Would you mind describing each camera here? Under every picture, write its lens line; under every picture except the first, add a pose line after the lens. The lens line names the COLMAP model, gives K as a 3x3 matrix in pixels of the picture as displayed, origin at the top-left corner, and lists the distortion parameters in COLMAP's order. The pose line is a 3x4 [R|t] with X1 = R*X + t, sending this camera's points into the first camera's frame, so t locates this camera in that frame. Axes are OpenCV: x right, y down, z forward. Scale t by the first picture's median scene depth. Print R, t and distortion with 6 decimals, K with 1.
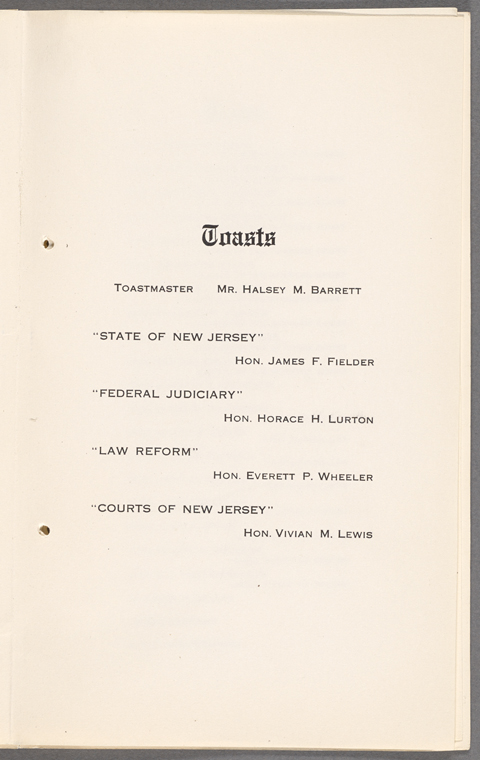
lens RADIAL K [[329.4, 0, 241.8], [0, 329.4, 385.8], [0, 0, 1]] dist [-0.002287, 0.001038]
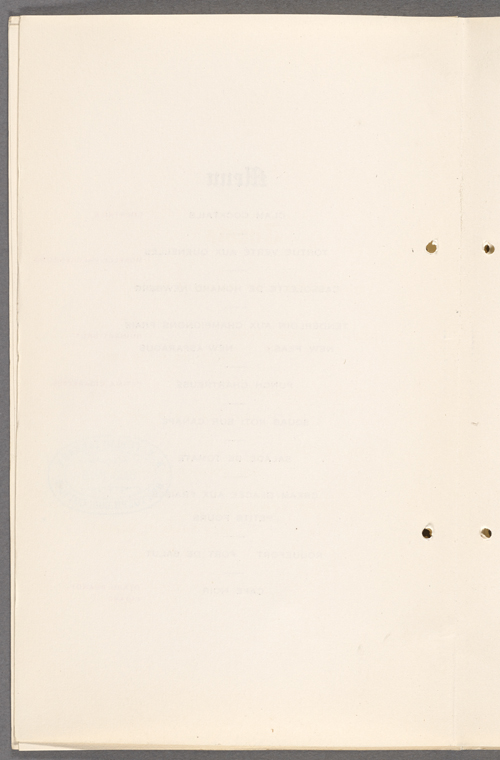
lens RADIAL K [[323.5, 0, 249.8], [0, 323.5, 381.3], [0, 0, 1]] dist [-0.000886, 0.000146]
pose [[0.999955, -0.007937, 0.005239, -1.325240], [0.007934, 0.999968, 0.000636, -0.032149], [-0.005244, -0.000594, 0.999986, 0.014035]]
